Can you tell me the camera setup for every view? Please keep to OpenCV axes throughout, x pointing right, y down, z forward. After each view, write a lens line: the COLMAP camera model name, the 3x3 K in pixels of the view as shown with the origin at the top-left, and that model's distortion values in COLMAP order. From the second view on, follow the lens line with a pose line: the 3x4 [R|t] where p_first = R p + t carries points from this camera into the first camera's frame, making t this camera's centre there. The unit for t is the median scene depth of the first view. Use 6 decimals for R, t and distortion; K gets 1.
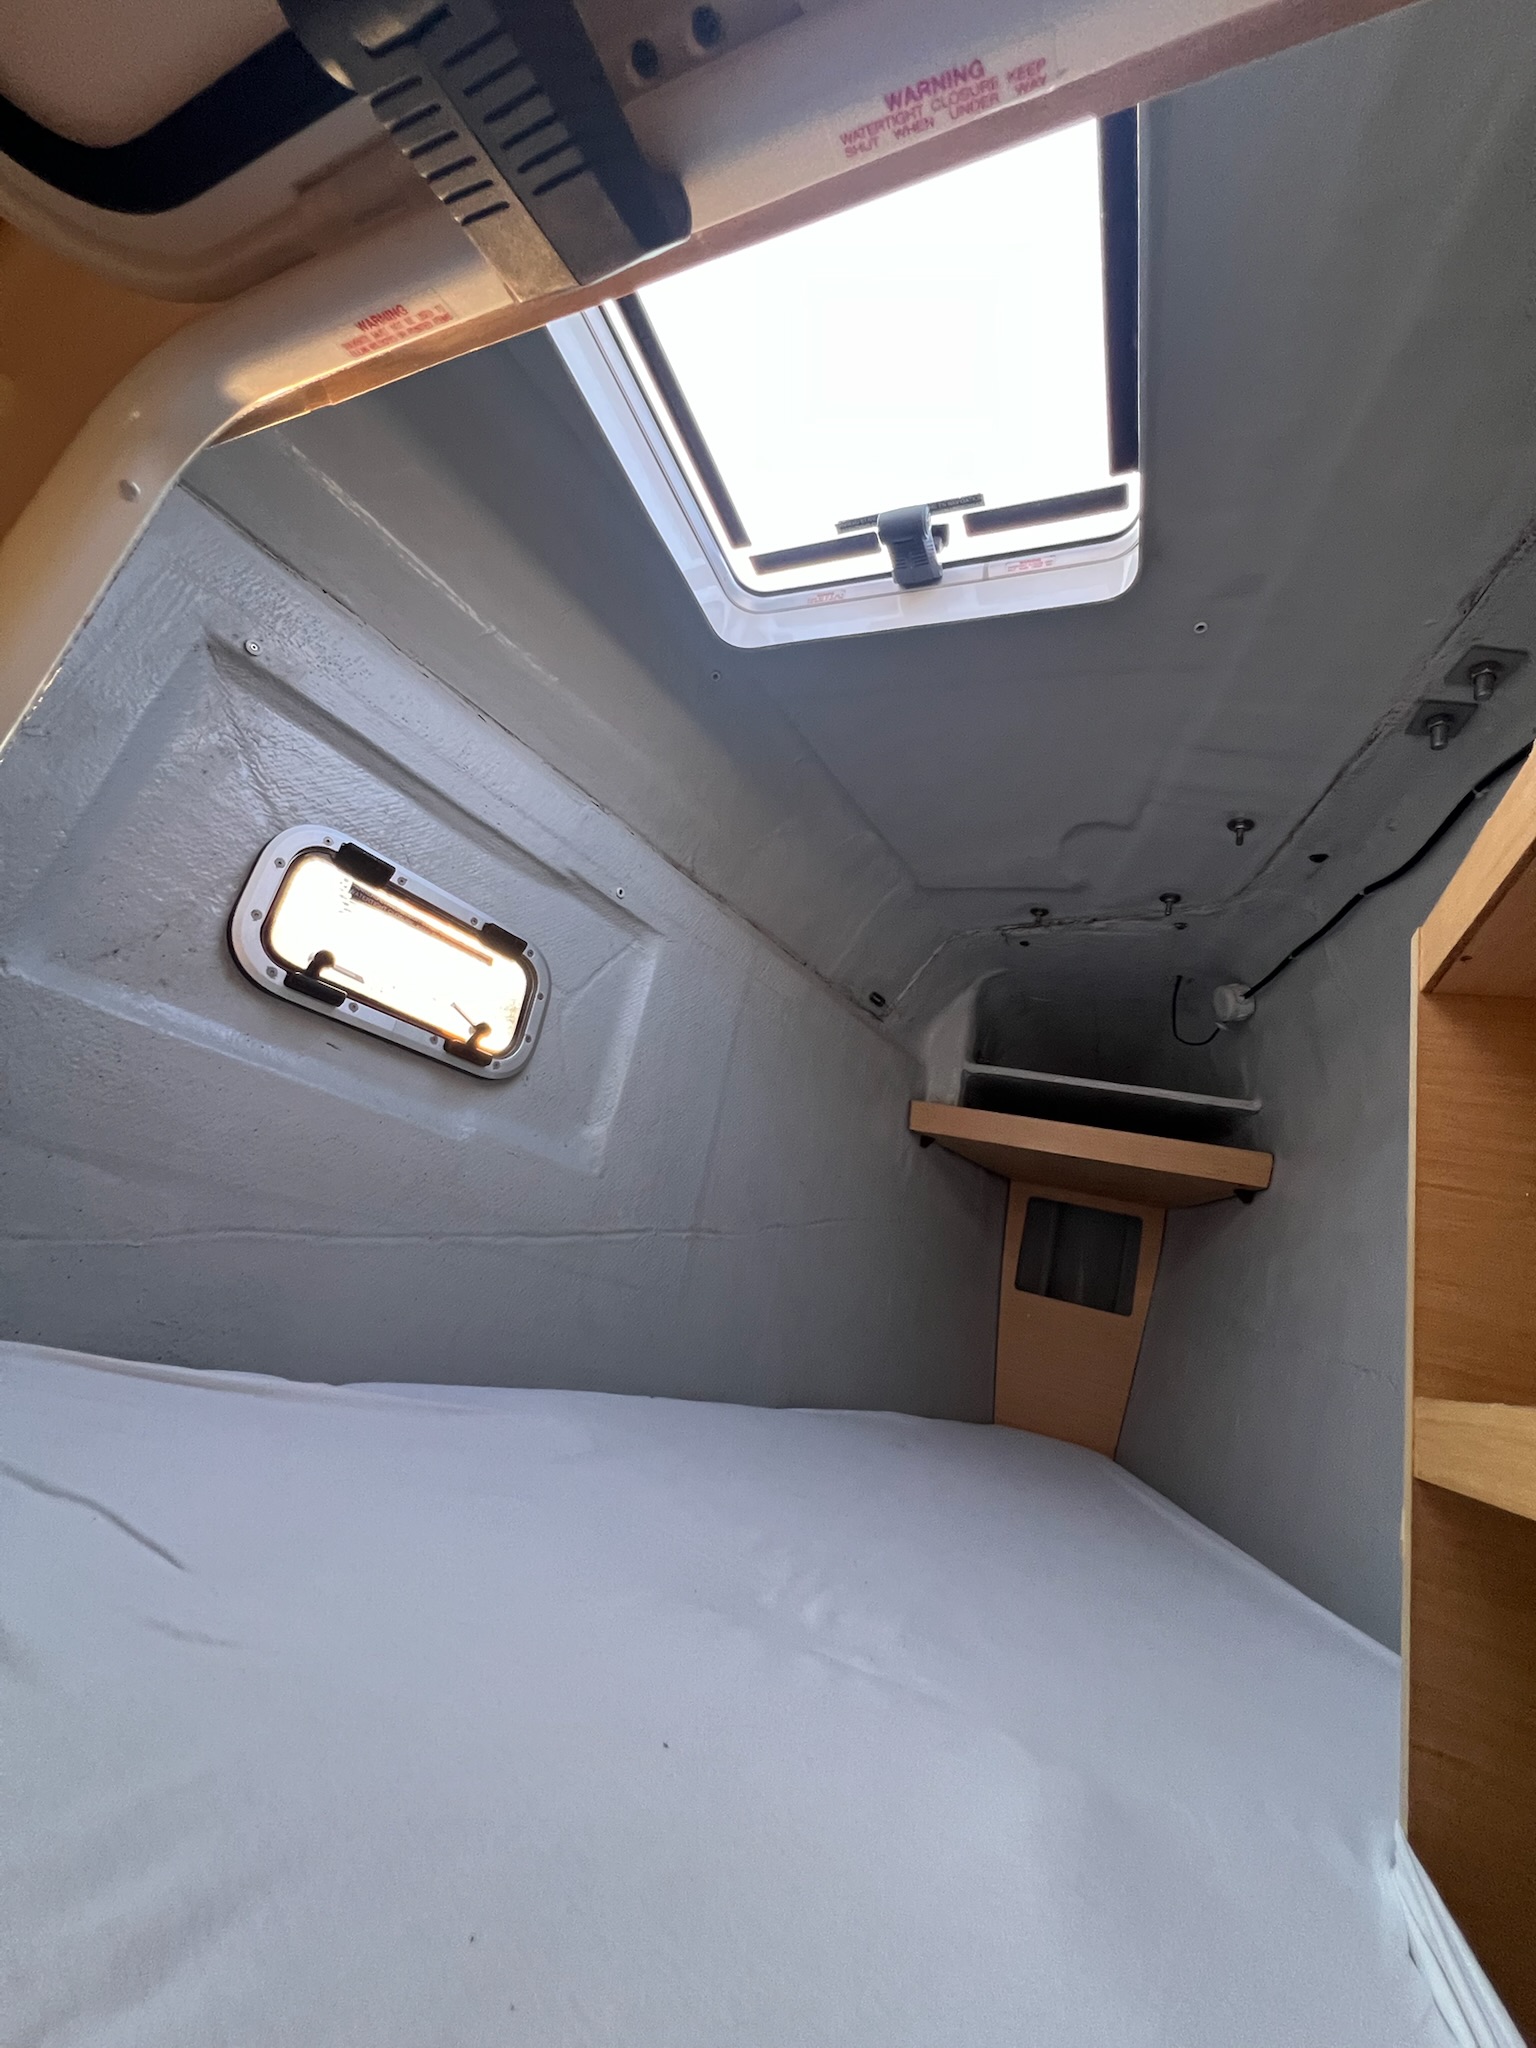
lens RADIAL K [[827.0, 0, 767.6], [0, 827.0, 1012.5], [0, 0, 1]] dist [0.001965, 0.000388]
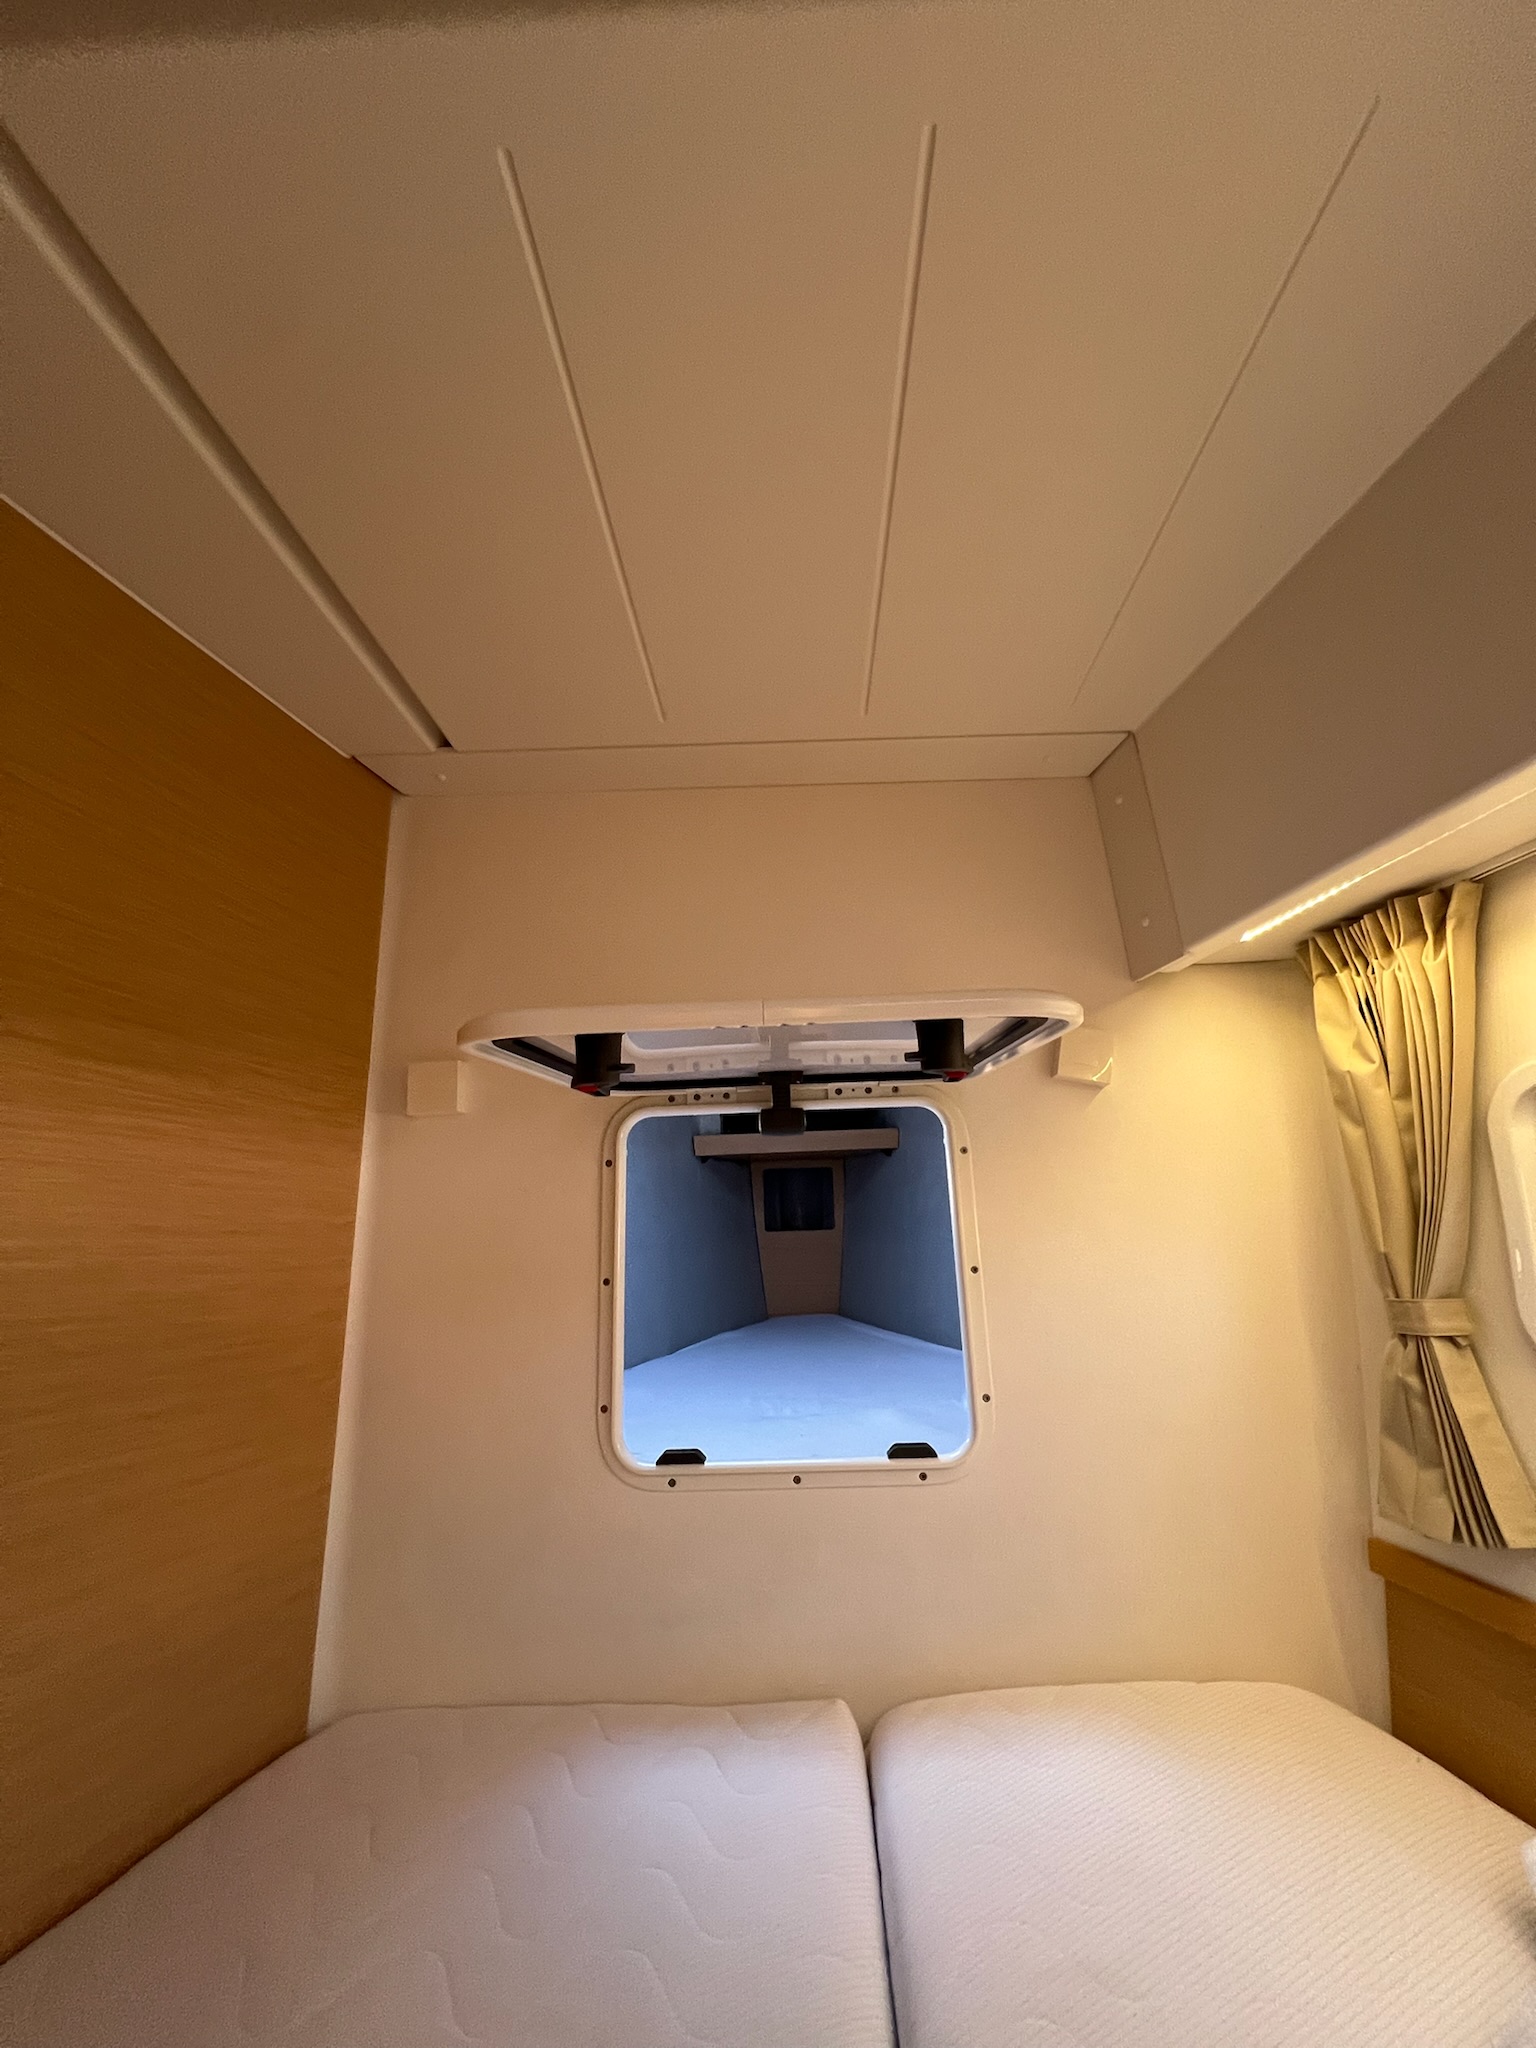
lens RADIAL K [[827.0, 0, 767.6], [0, 827.0, 1012.5], [0, 0, 1]] dist [0.001965, 0.000388]
pose [[0.899809, -0.181475, 0.396749, -0.308912], [0.145212, 0.982110, 0.119888, -0.329150], [-0.411408, -0.050263, 0.910064, -0.501715]]
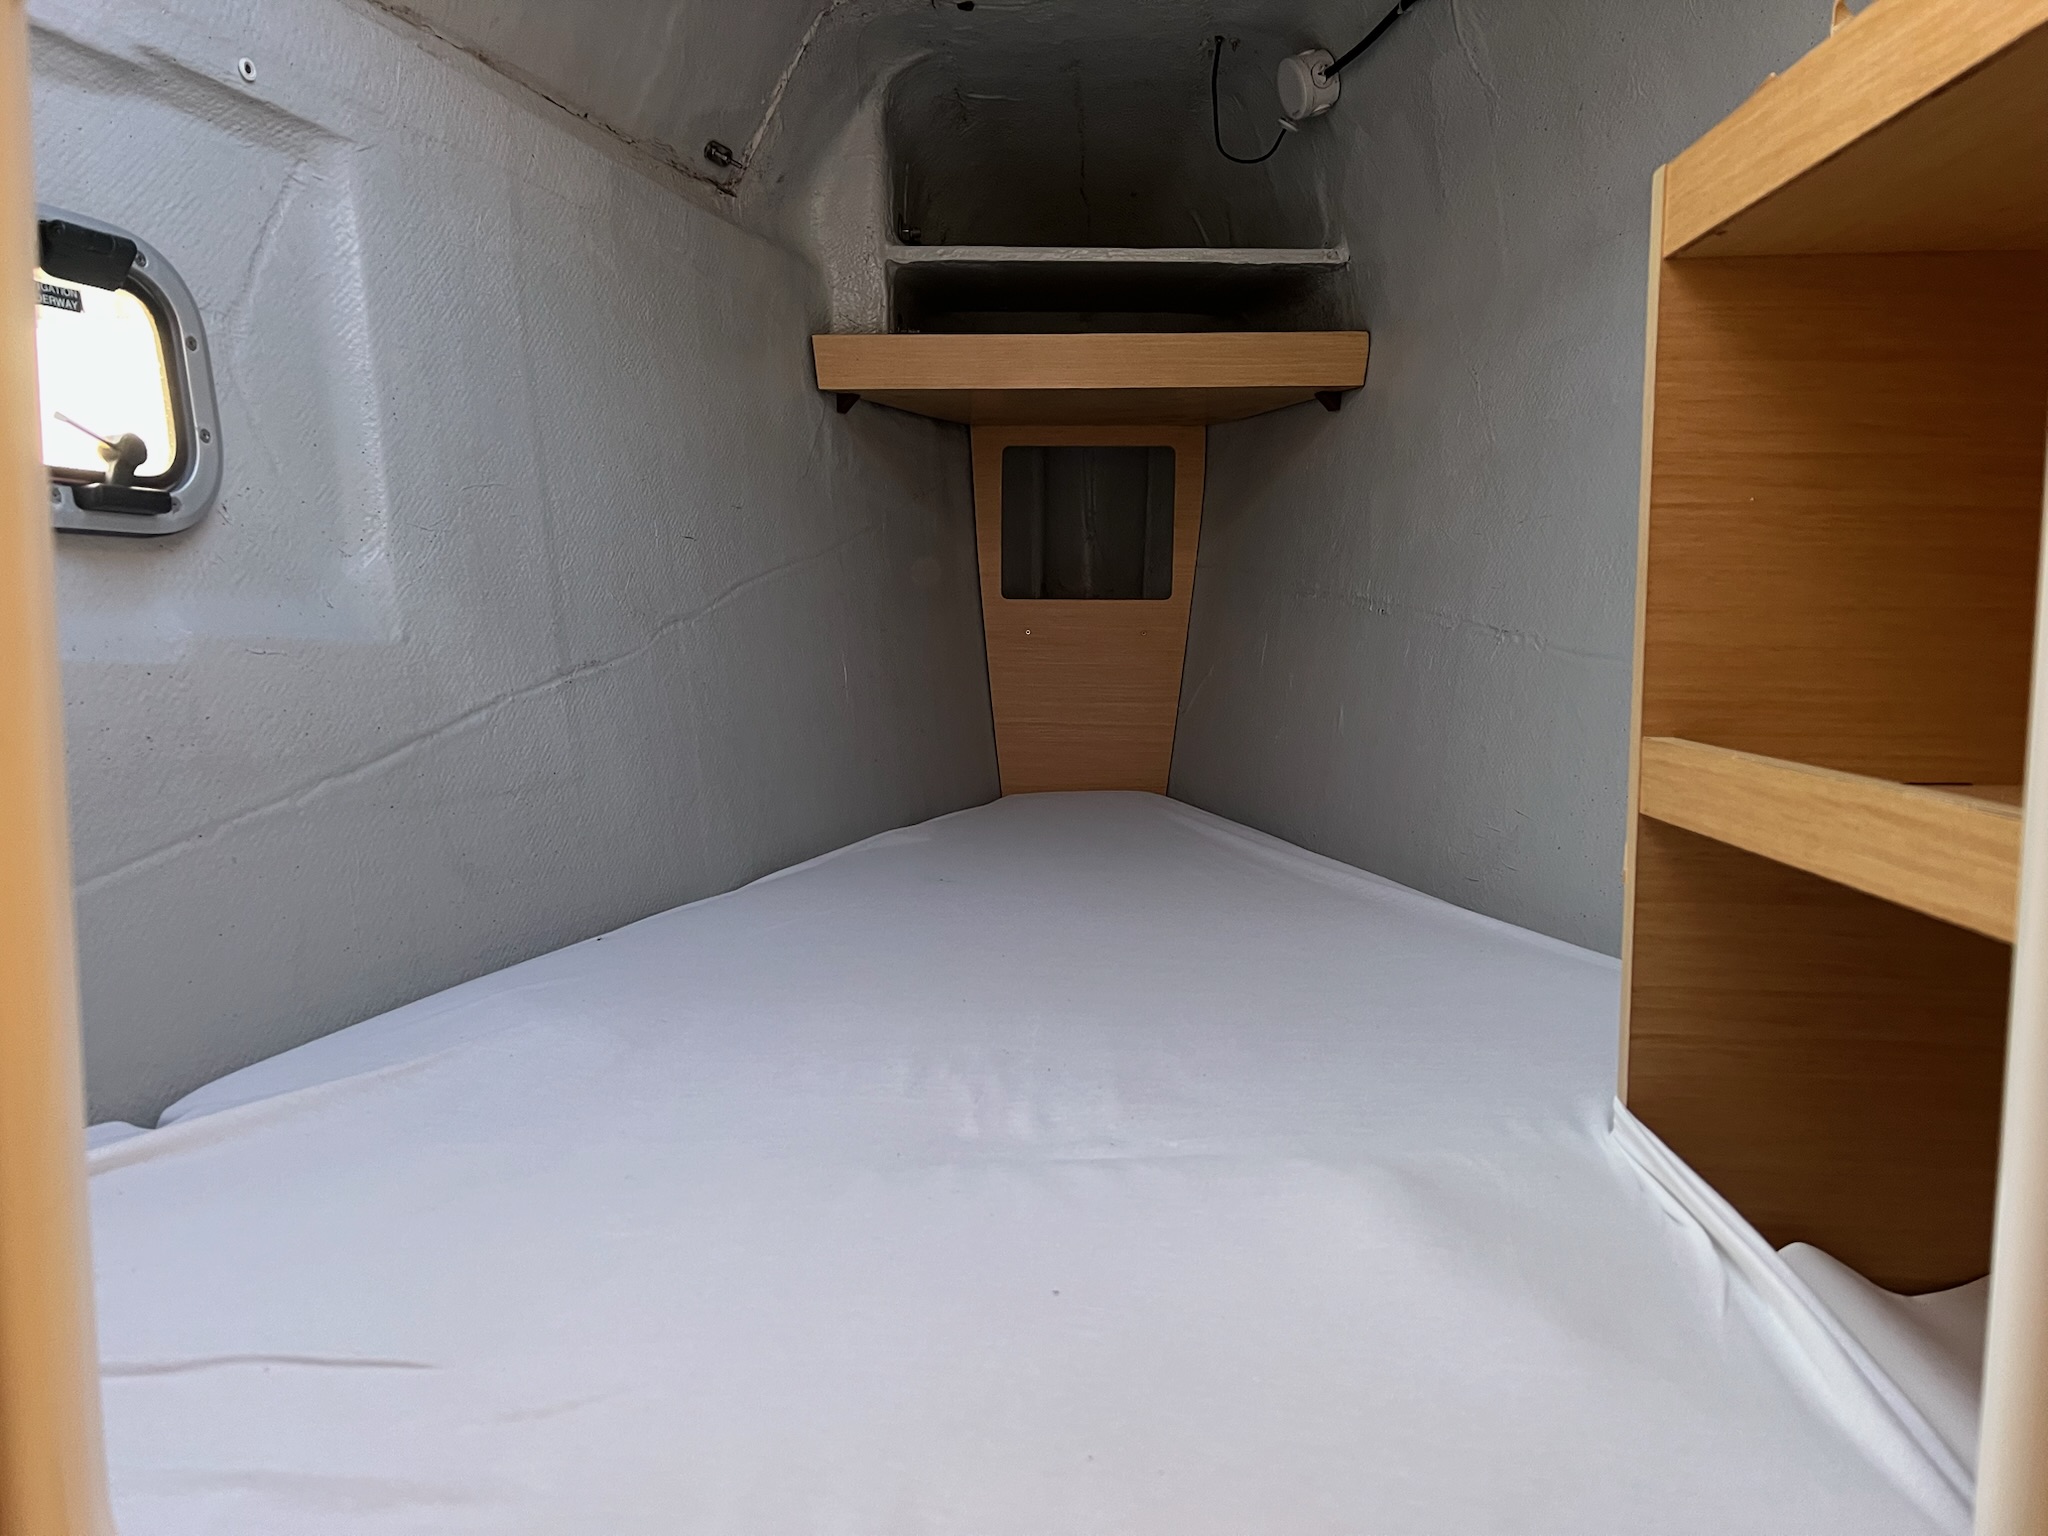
lens RADIAL K [[1549.8, 0, 1024.0], [0, 1549.8, 768.0], [0, 0, 1]] dist [0.090546, -0.136809]
pose [[0.909859, -0.272541, 0.312854, -0.125034], [0.110650, 0.886090, 0.450112, -0.111871], [-0.399891, -0.374921, 0.836374, -0.067112]]
